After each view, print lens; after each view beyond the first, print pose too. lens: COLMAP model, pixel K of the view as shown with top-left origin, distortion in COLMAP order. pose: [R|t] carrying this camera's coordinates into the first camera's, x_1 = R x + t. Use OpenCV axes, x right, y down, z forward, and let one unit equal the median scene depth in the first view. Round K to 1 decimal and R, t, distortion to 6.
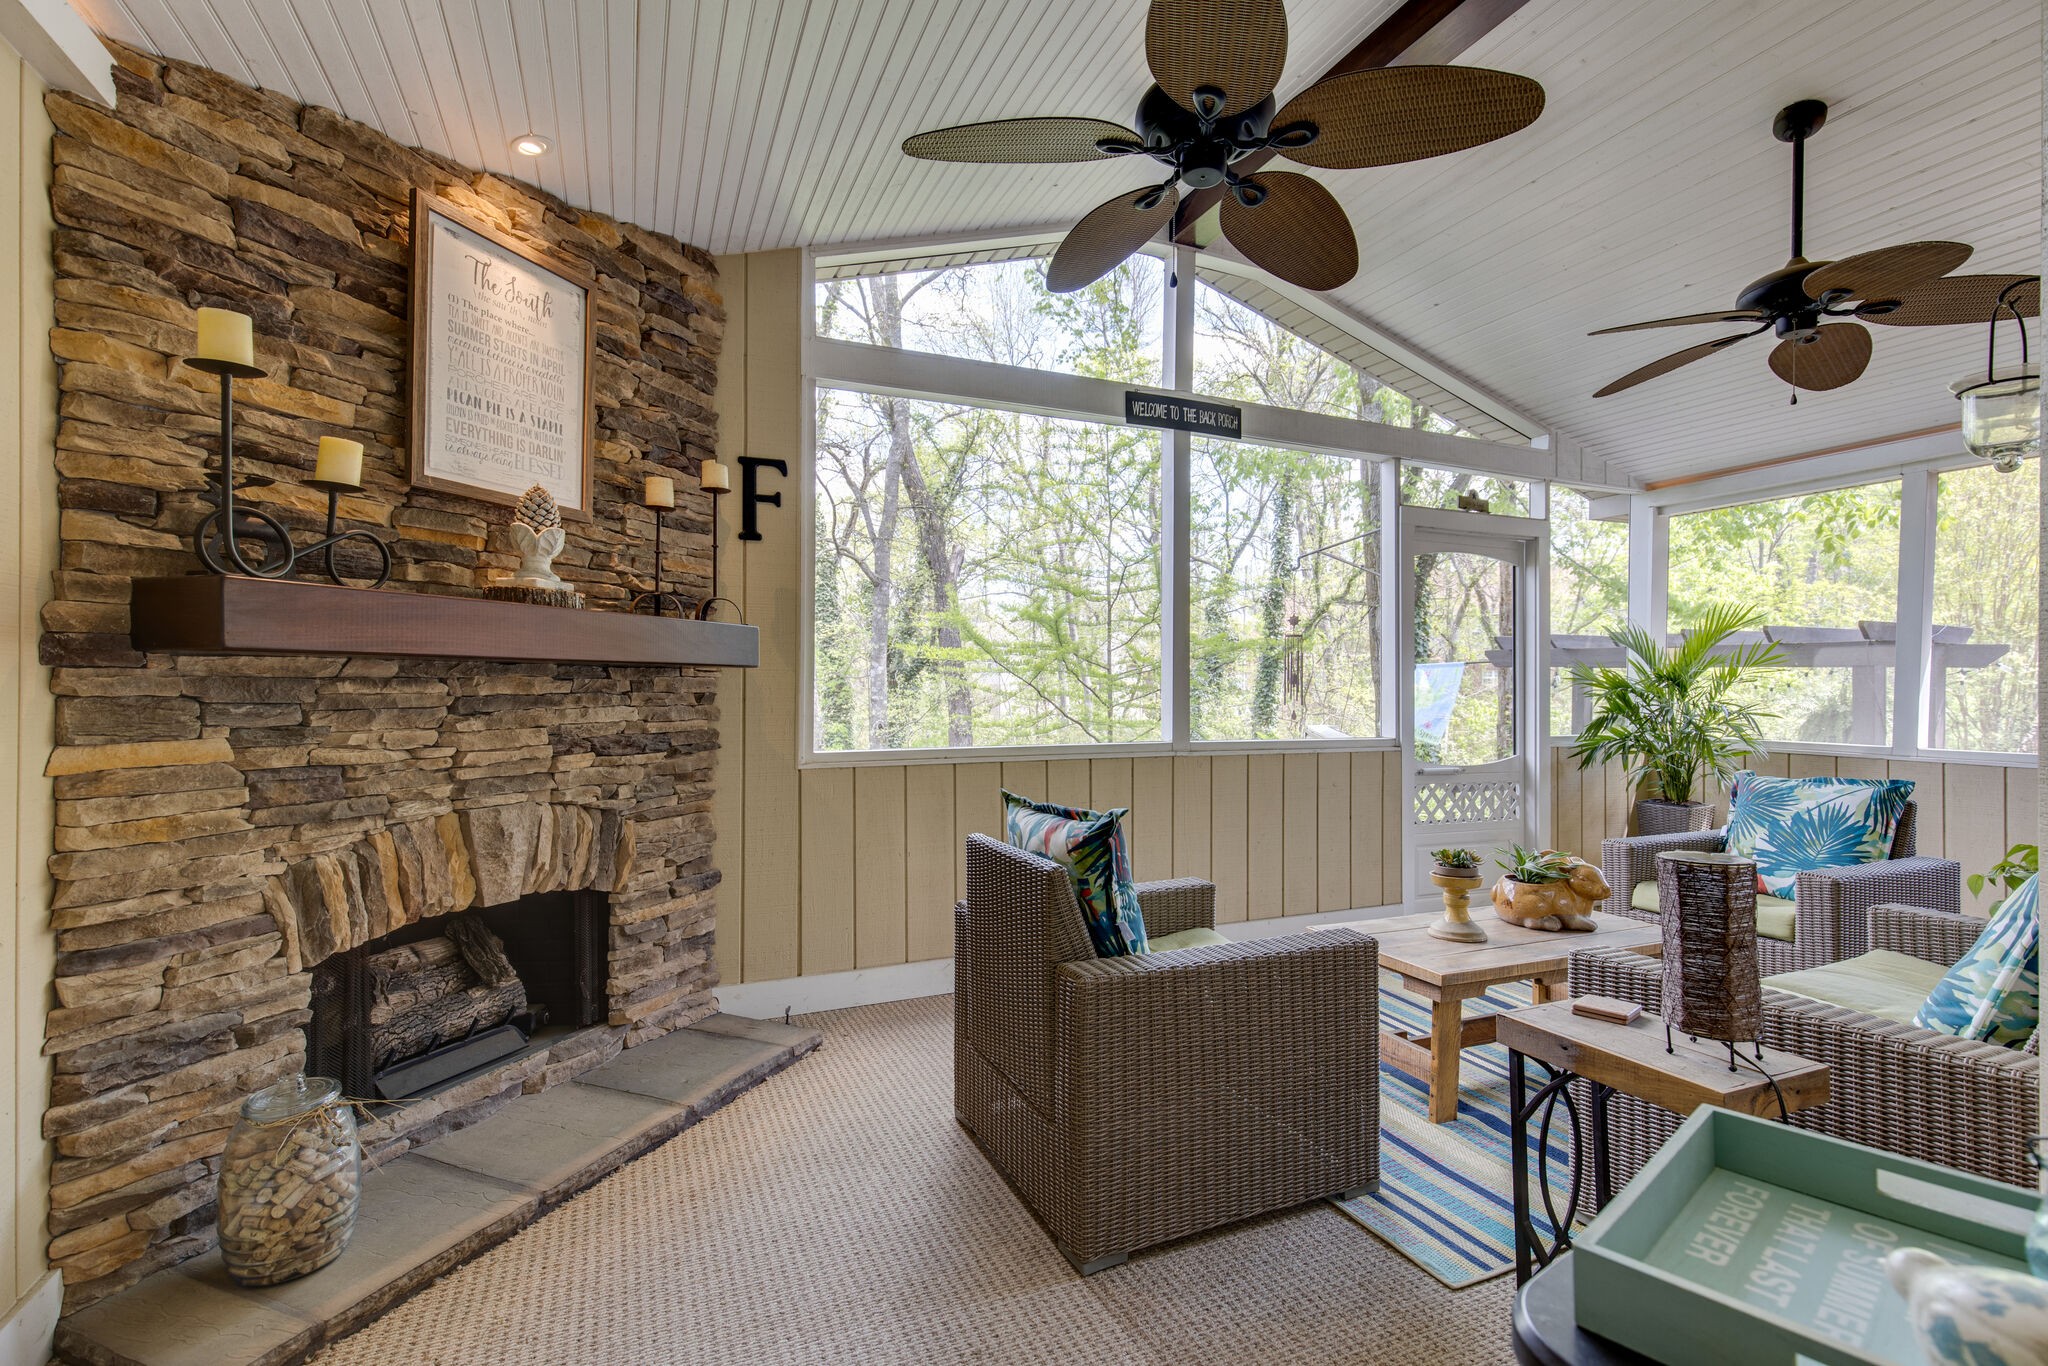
lens RADIAL K [[922.5, 0, 1007.3], [0, 922.5, 689.0], [0, 0, 1]] dist [0.009793, -0.001989]
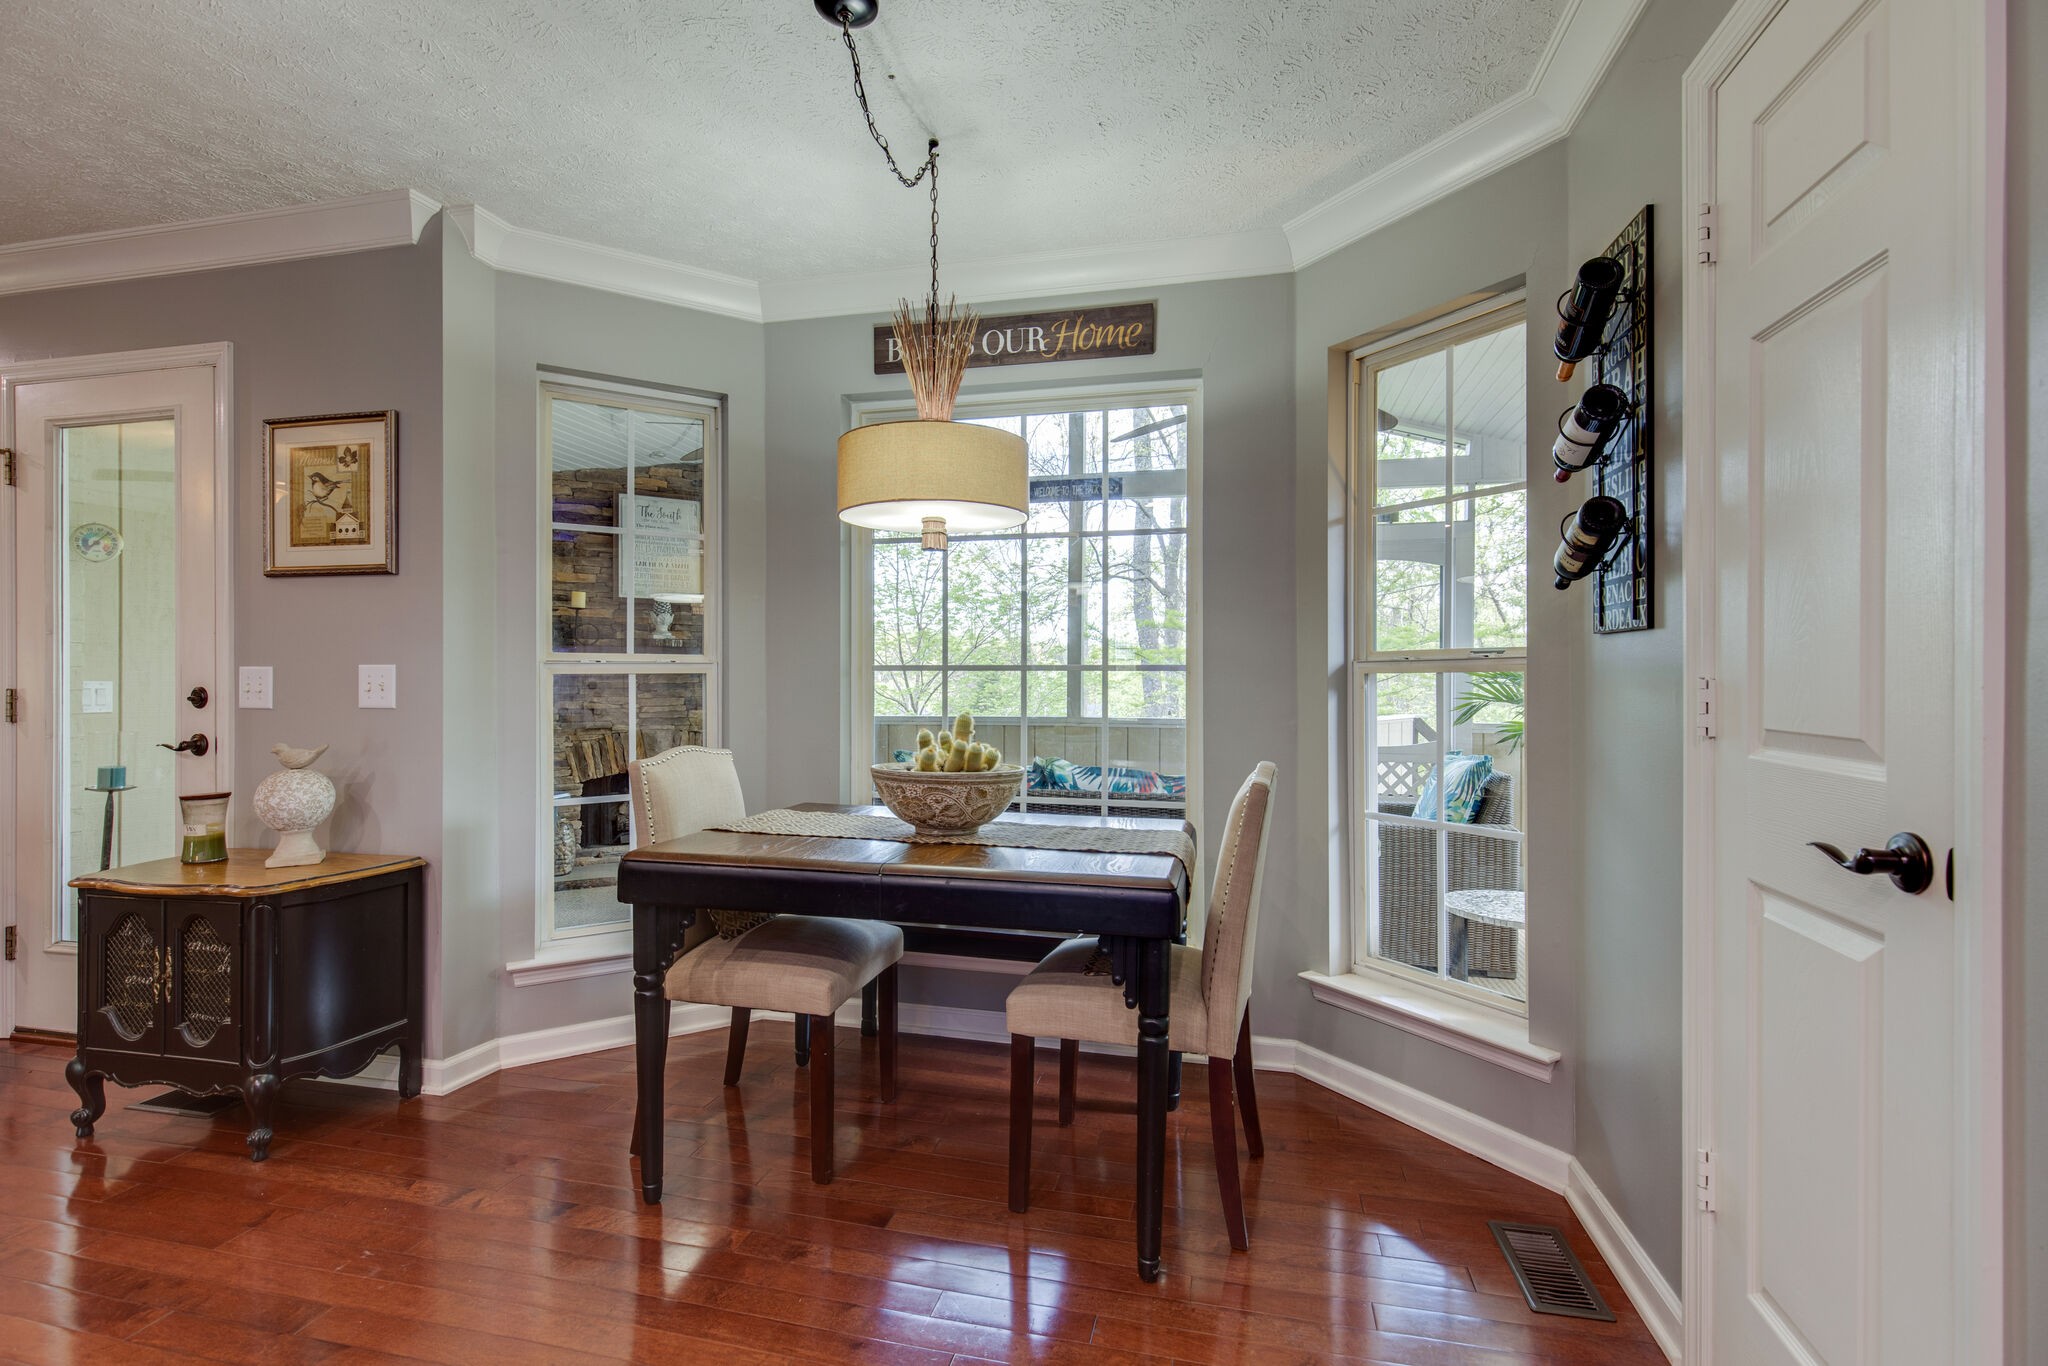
lens RADIAL K [[922.5, 0, 1016.8], [0, 922.5, 674.7], [0, 0, 1]] dist [0.009793, -0.001989]
pose [[0.809597, -0.003568, -0.586975, 1.222535], [0.004190, 0.999991, -0.000300, -0.007035], [0.586971, -0.002217, 0.809605, -0.293632]]
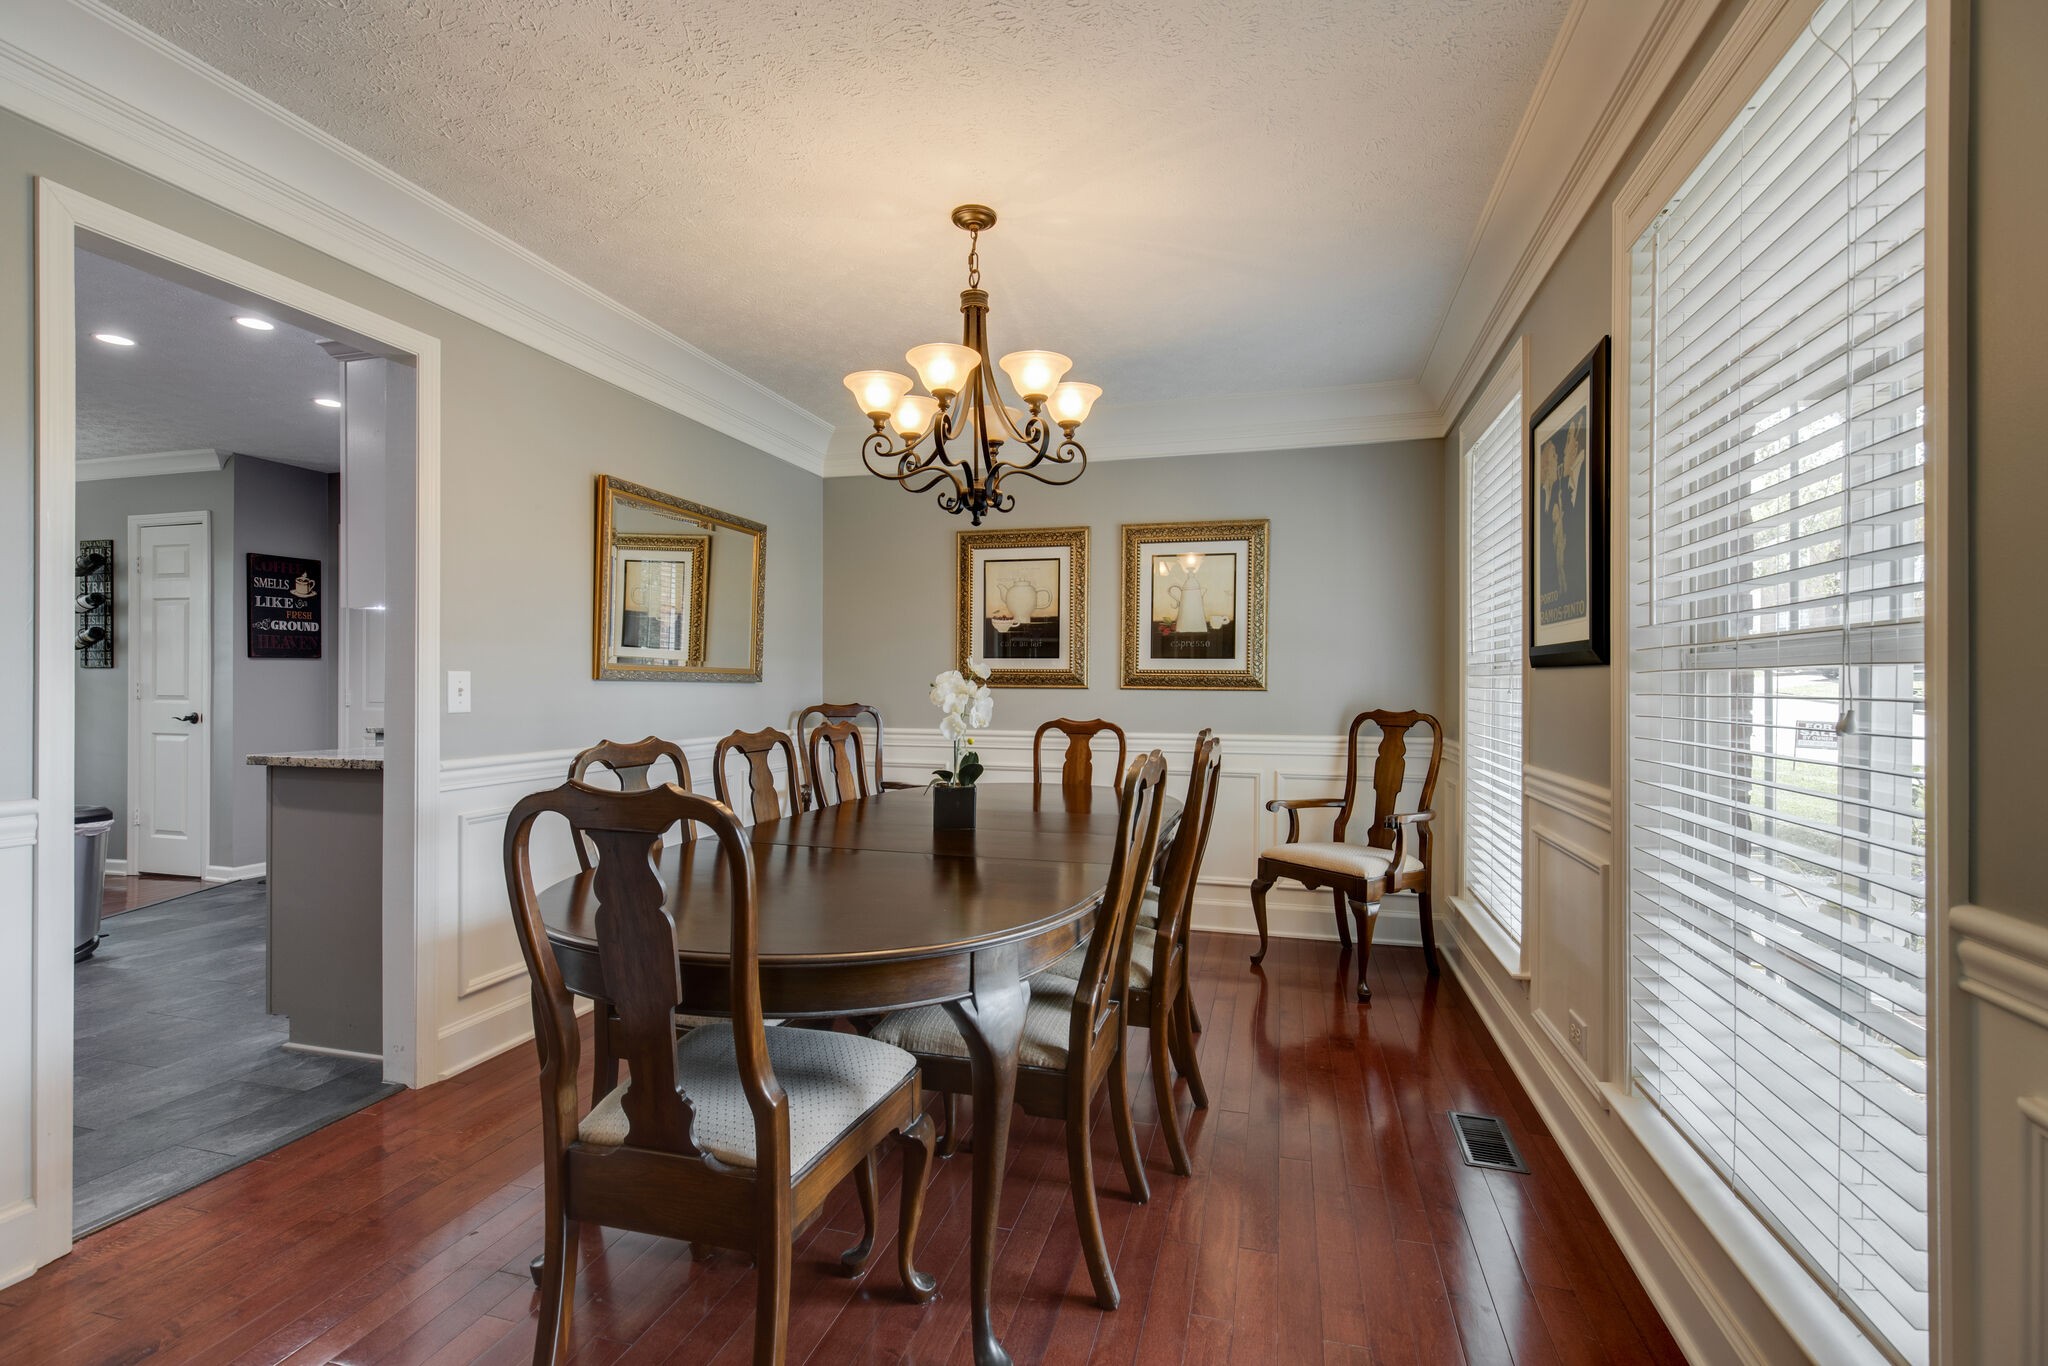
lens RADIAL K [[922.5, 0, 1025.8], [0, 922.5, 677.8], [0, 0, 1]] dist [0.009793, -0.001989]
pose [[0.623147, -0.002423, 0.782101, 0.924191], [0.002712, 0.999996, 0.000938, -0.010574], [-0.782100, 0.001537, 0.623151, -1.982915]]
